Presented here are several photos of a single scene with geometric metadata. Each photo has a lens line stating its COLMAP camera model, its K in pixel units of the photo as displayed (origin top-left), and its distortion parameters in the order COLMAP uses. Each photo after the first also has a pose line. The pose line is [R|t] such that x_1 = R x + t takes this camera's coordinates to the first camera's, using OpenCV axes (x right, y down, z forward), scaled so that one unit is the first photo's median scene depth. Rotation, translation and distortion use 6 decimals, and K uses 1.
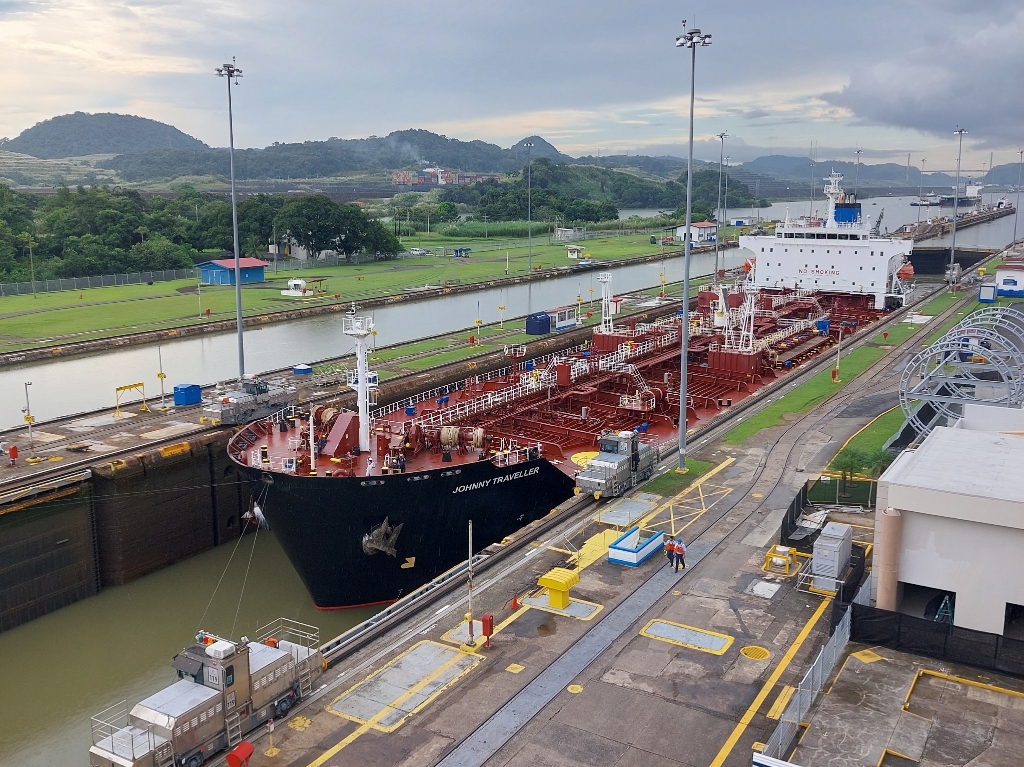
lens RADIAL K [[967.7, 0, 526.4], [0, 967.7, 355.5], [0, 0, 1]] dist [0.142886, -0.235317]
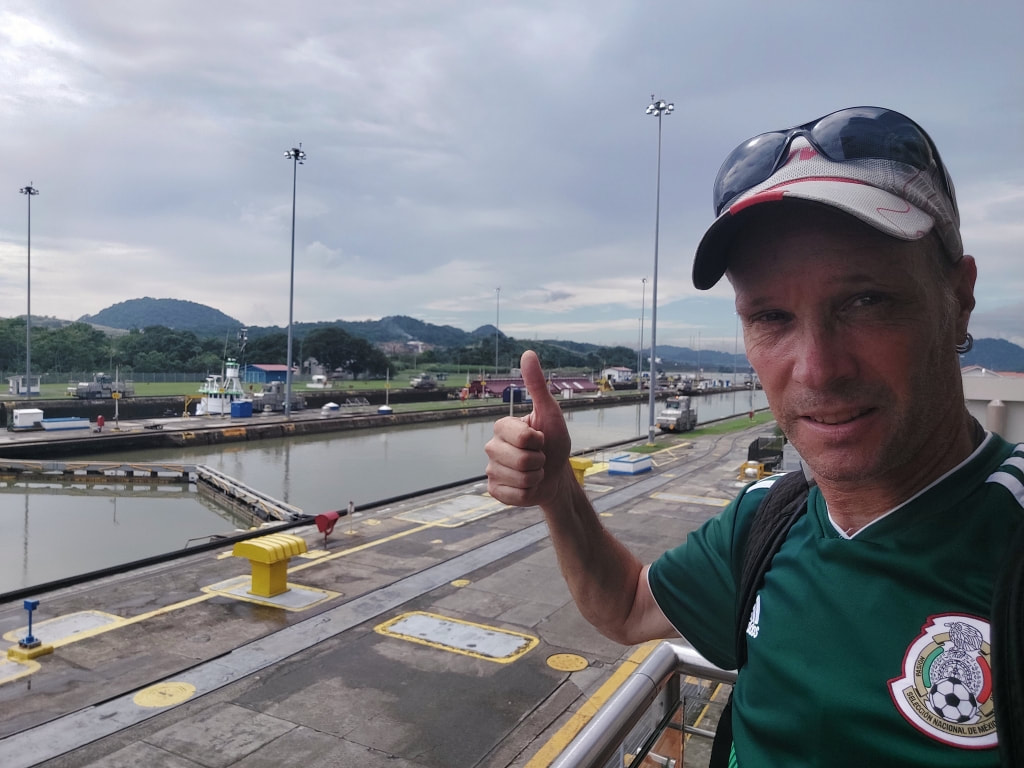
lens RADIAL K [[732.7, 0, 519.1], [0, 732.7, 379.5], [0, 0, 1]] dist [0.093357, -0.122492]
pose [[0.998531, 0.023004, 0.049051, -0.059674], [-0.015876, 0.989876, -0.141045, 0.182561], [-0.051799, 0.140060, 0.988787, 0.072773]]
